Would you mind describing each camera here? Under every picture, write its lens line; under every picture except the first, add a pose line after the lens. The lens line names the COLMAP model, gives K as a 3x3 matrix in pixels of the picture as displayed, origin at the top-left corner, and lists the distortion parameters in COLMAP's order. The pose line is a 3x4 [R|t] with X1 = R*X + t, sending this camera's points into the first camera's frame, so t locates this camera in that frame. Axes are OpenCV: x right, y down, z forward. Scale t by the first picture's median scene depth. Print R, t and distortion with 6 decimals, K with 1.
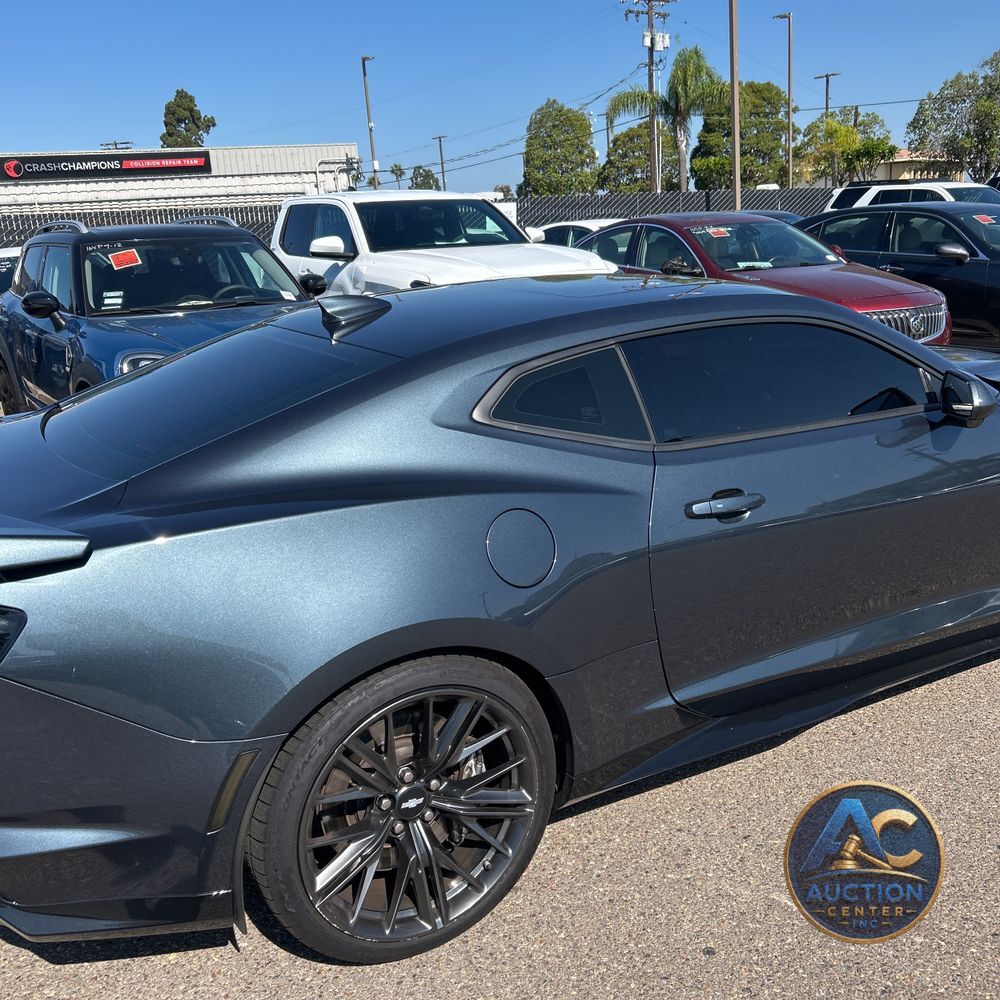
lens RADIAL K [[1018.0, 0, 500.0], [0, 1018.0, 500.0], [0, 0, 1]] dist [0.030675, -0.019702]
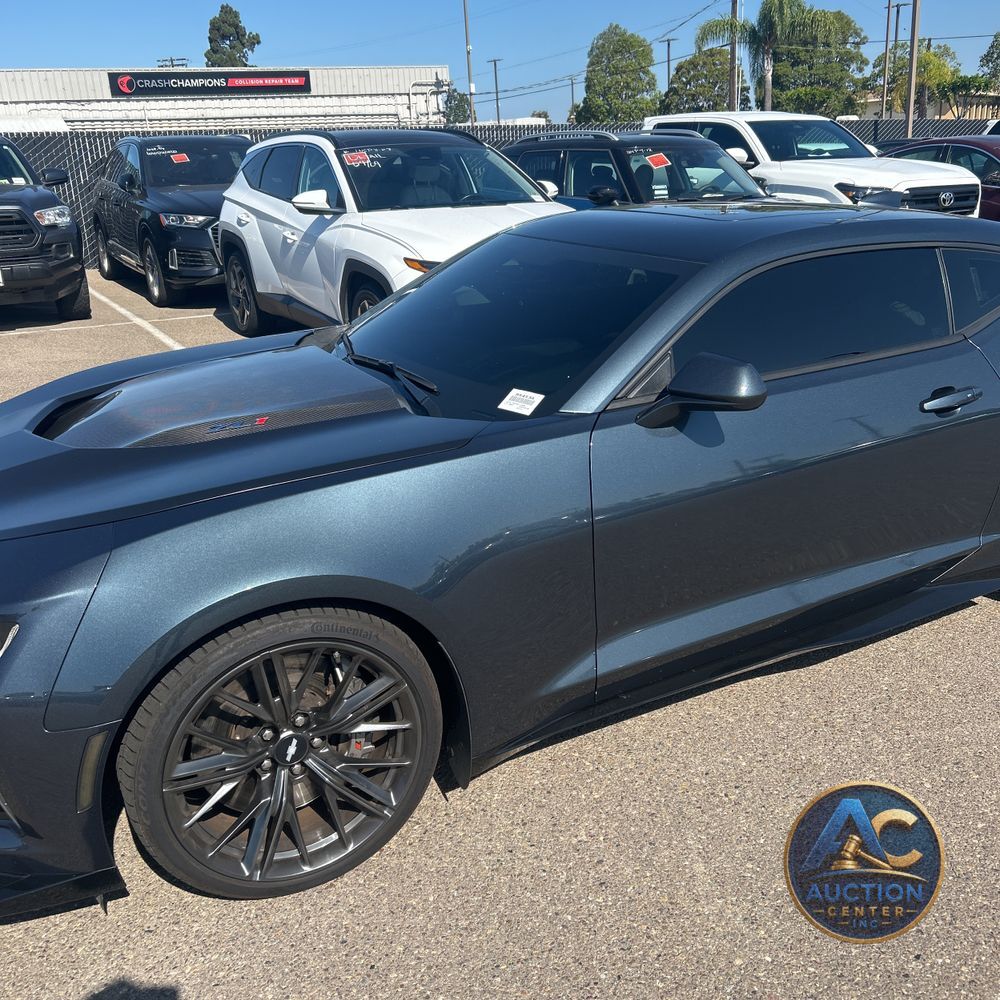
lens RADIAL K [[1028.7, 0, 506.9], [0, 1028.7, 498.9], [0, 0, 1]] dist [0.017470, 0.009588]
pose [[0.999760, 0.021908, 0.000776, -0.079393], [-0.021915, 0.997934, 0.060390, 0.017863], [0.000549, -0.060392, 0.998175, -0.051207]]
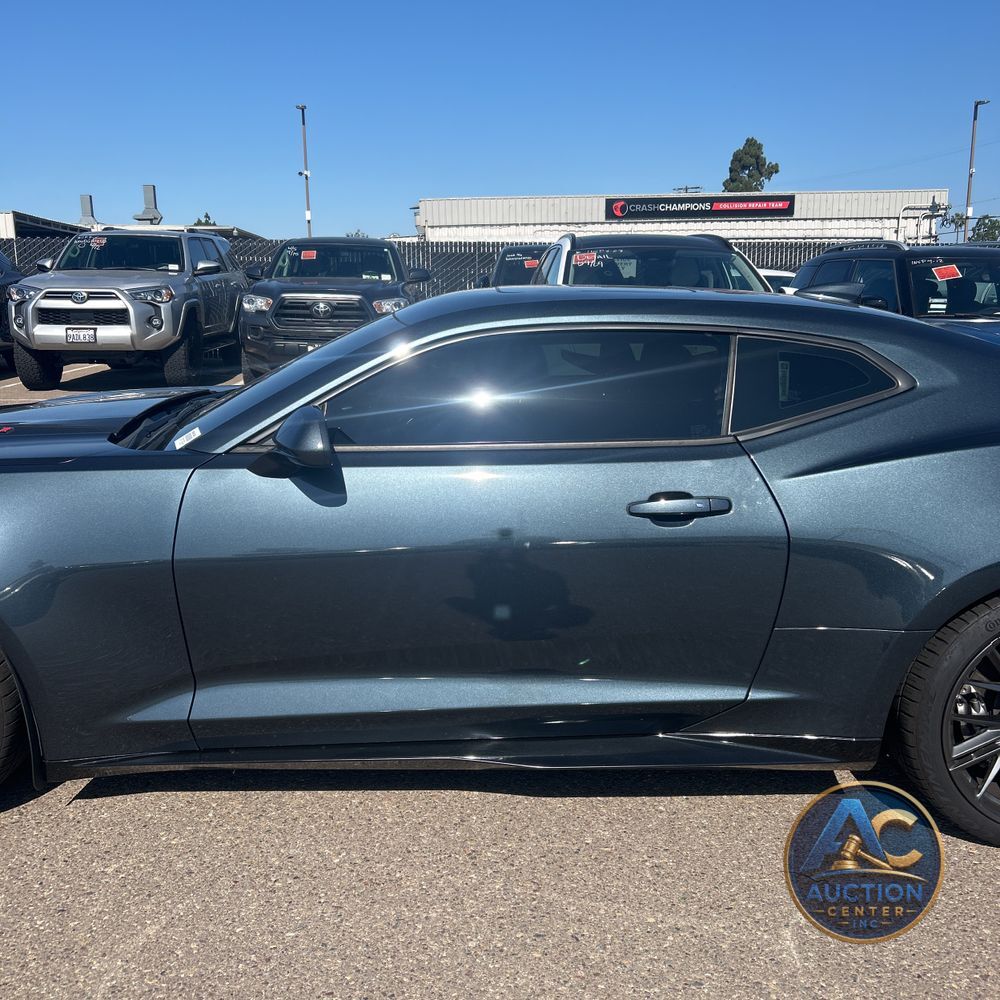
lens RADIAL K [[1019.3, 0, 483.3], [0, 1019.3, 507.8], [0, 0, 1]] dist [0.034575, -0.036088]
pose [[0.874627, 0.158803, -0.458049, -0.035801], [-0.174576, 0.984611, 0.008015, 0.016288], [0.452273, 0.072954, 0.888891, -0.038203]]
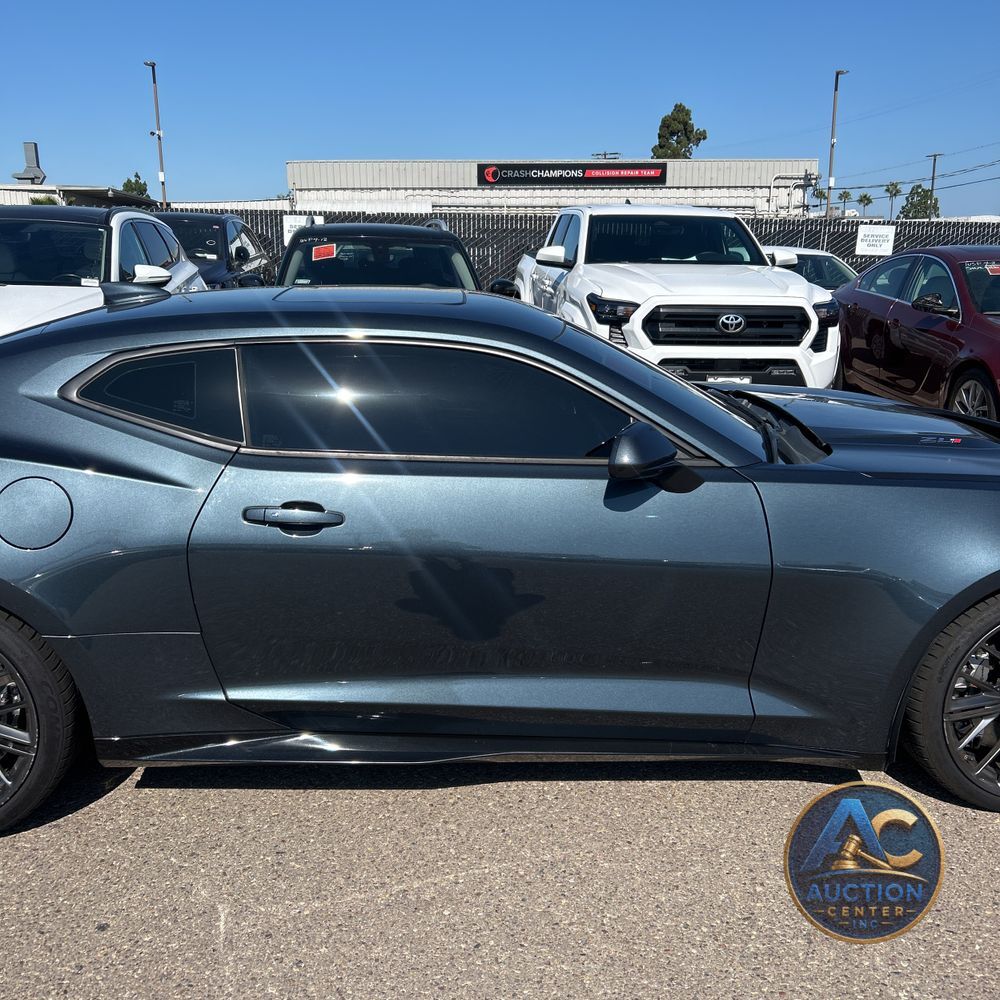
lens RADIAL K [[1018.0, 0, 500.0], [0, 1018.0, 500.0], [0, 0, 1]] dist [0.030675, -0.019702]
pose [[0.895915, 0.167730, -0.411342, 0.045472], [-0.172581, 0.984662, 0.025622, -0.004032], [0.409330, 0.048035, 0.911121, 0.009602]]
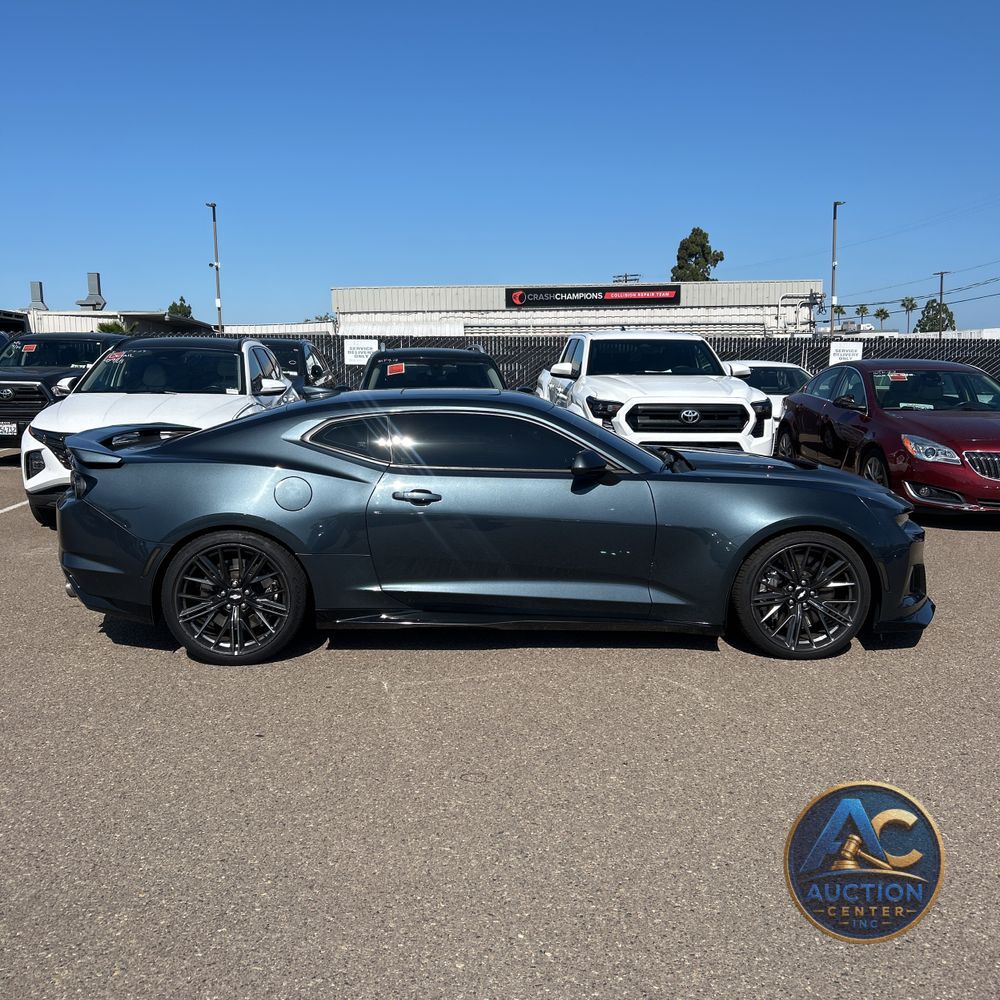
lens RADIAL K [[1014.3, 0, 503.8], [0, 1014.3, 496.1], [0, 0, 1]] dist [0.121857, -0.291740]
pose [[0.886020, 0.114810, -0.449208, 0.071961], [-0.168441, 0.982365, -0.081157, 0.007799], [0.431969, 0.147572, 0.889734, -0.040749]]
